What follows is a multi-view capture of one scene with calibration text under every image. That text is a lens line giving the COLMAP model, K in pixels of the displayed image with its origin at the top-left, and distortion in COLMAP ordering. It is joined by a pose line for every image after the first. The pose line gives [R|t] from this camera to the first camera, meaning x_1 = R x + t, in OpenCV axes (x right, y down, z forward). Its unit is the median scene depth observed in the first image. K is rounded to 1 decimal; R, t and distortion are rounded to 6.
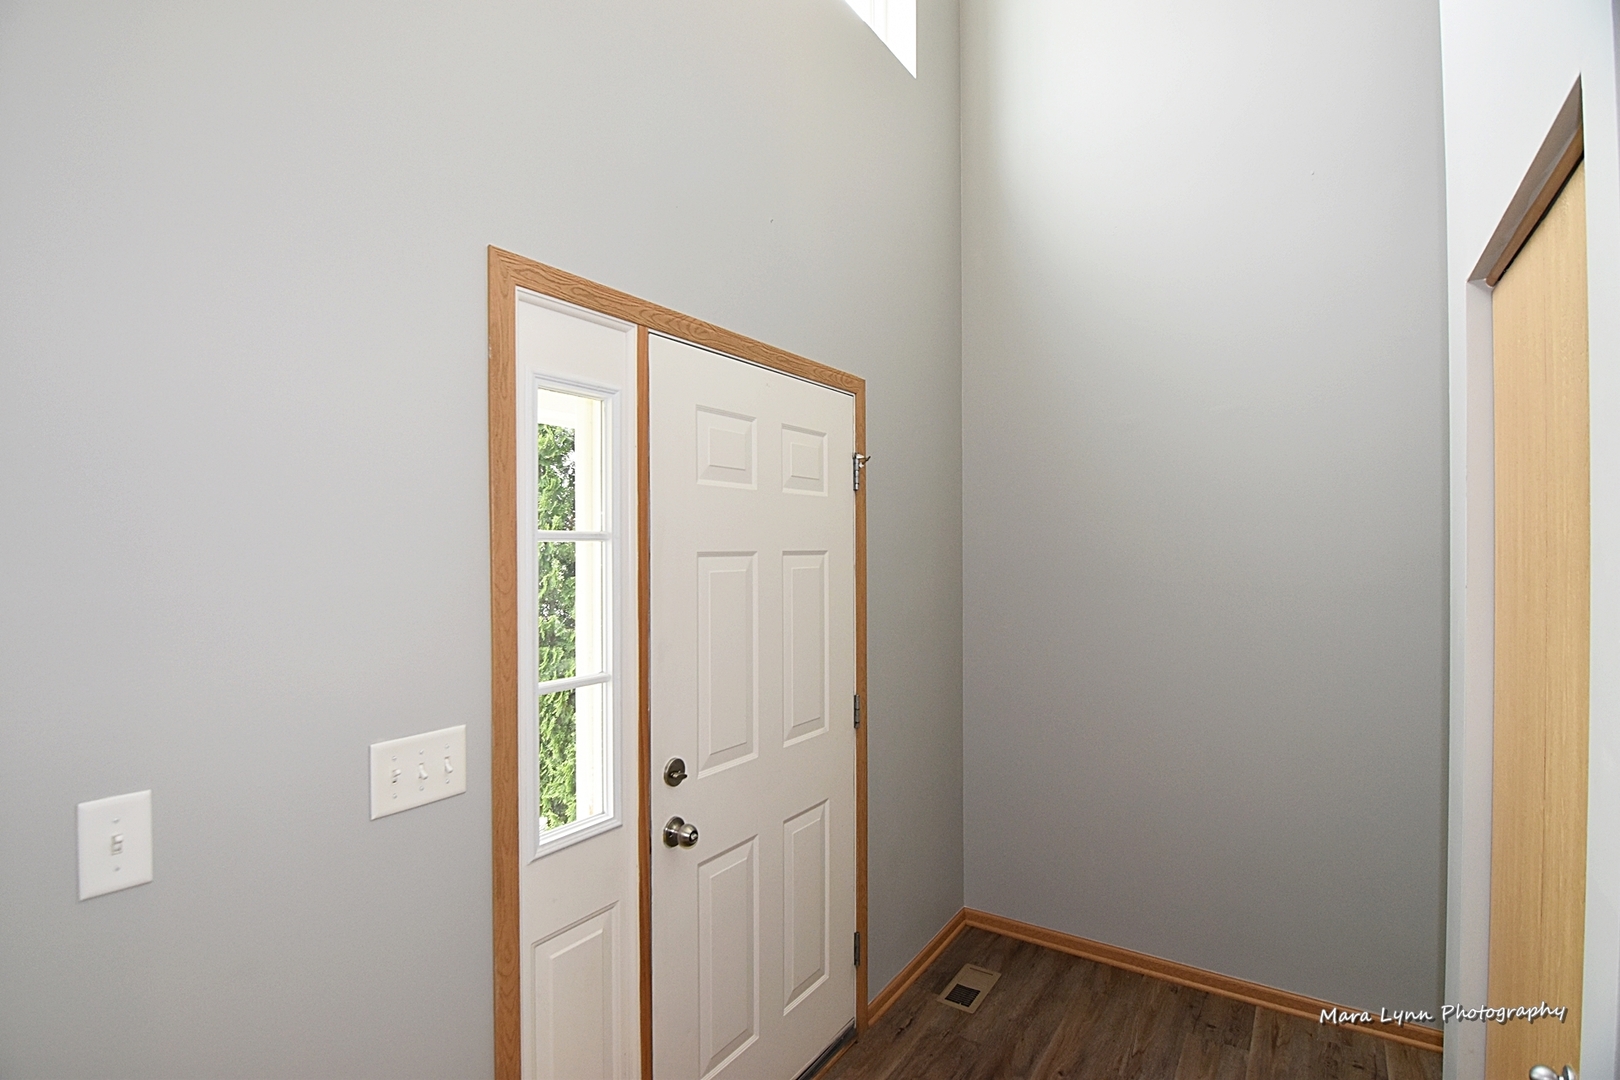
lens RADIAL K [[786.9, 0, 809.7], [0, 786.9, 539.9], [0, 0, 1]] dist [-0.002055, -0.012778]
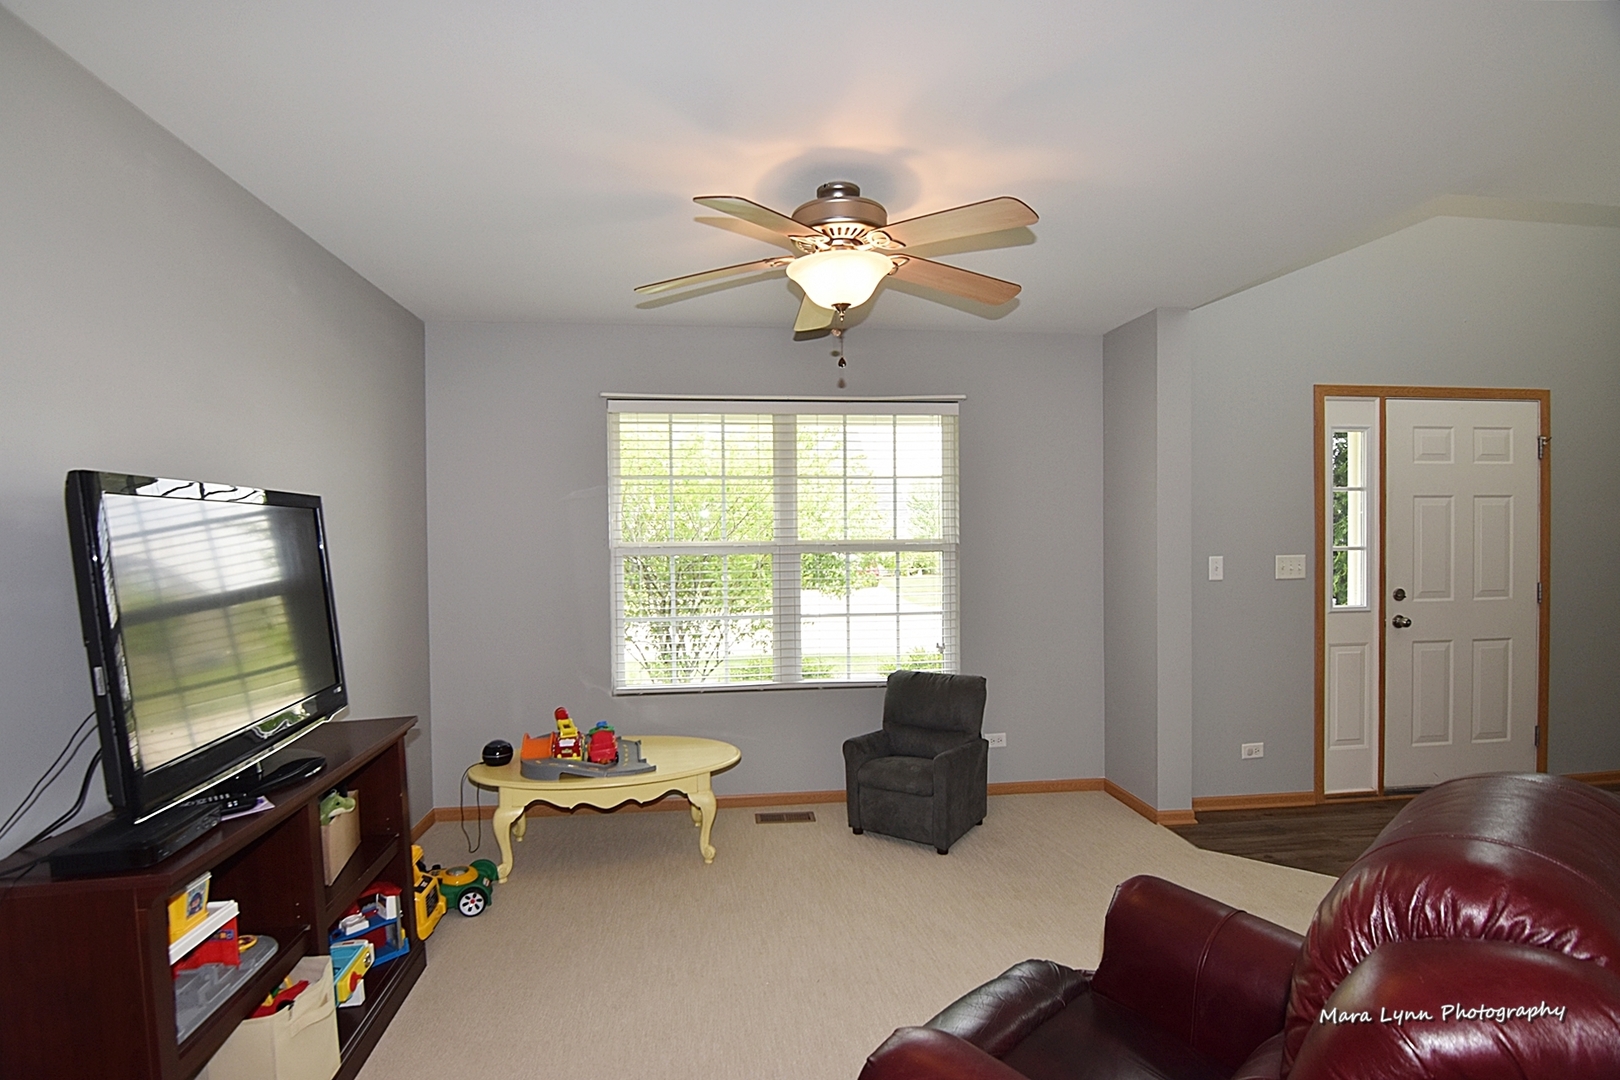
lens RADIAL K [[786.9, 0, 810.0], [0, 786.9, 539.6], [0, 0, 1]] dist [-0.002055, -0.012778]
pose [[0.641213, 0.013543, -0.767243, 0.471969], [0.012811, 0.999516, 0.028350, 0.058993], [0.767256, -0.028007, 0.640729, -1.748524]]
